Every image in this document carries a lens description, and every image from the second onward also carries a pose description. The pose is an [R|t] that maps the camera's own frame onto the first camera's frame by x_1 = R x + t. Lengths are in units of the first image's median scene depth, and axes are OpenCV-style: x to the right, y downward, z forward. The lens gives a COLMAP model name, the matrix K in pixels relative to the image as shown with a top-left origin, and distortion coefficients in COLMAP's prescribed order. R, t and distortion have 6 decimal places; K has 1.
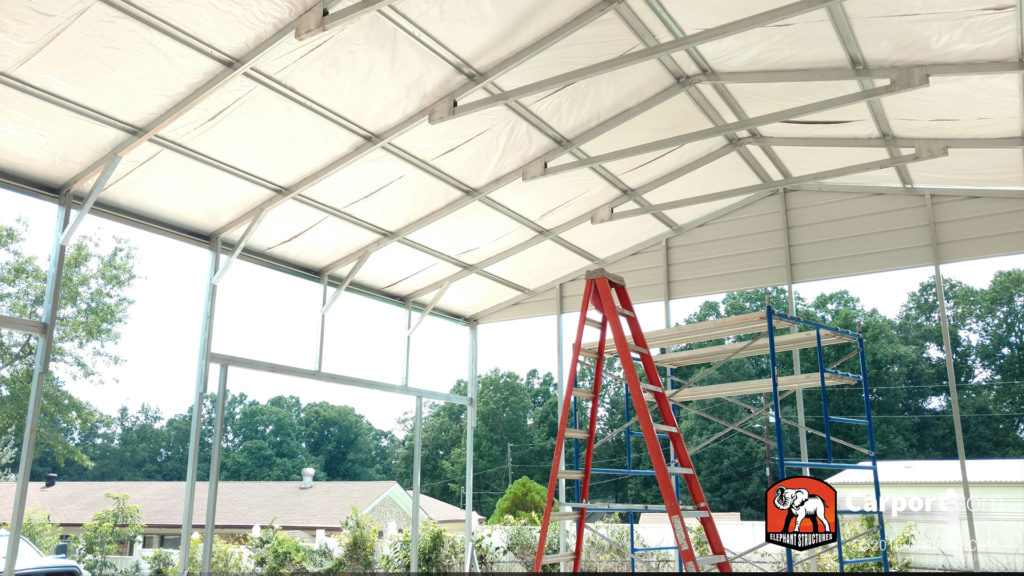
lens RADIAL K [[794.4, 0, 512.8], [0, 794.4, 294.2], [0, 0, 1]] dist [0.006747, -0.000414]
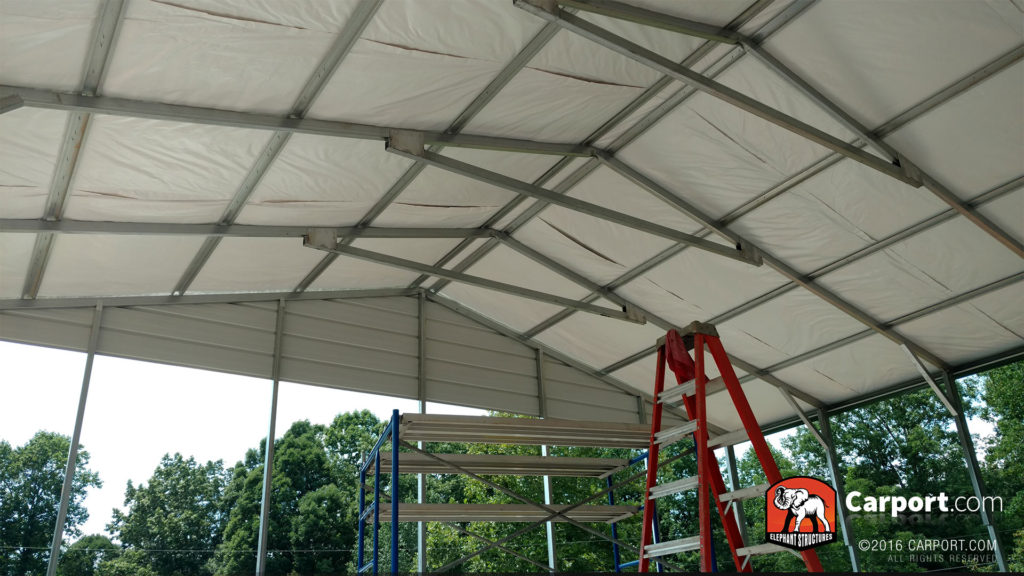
lens RADIAL K [[812.1, 0, 508.7], [0, 812.1, 287.7], [0, 0, 1]] dist [0.003307, 0.027005]
pose [[0.411757, 0.356154, 0.838815, -0.593789], [-0.180752, 0.934097, -0.307882, 0.112339], [-0.893188, -0.024845, 0.448997, 0.503300]]
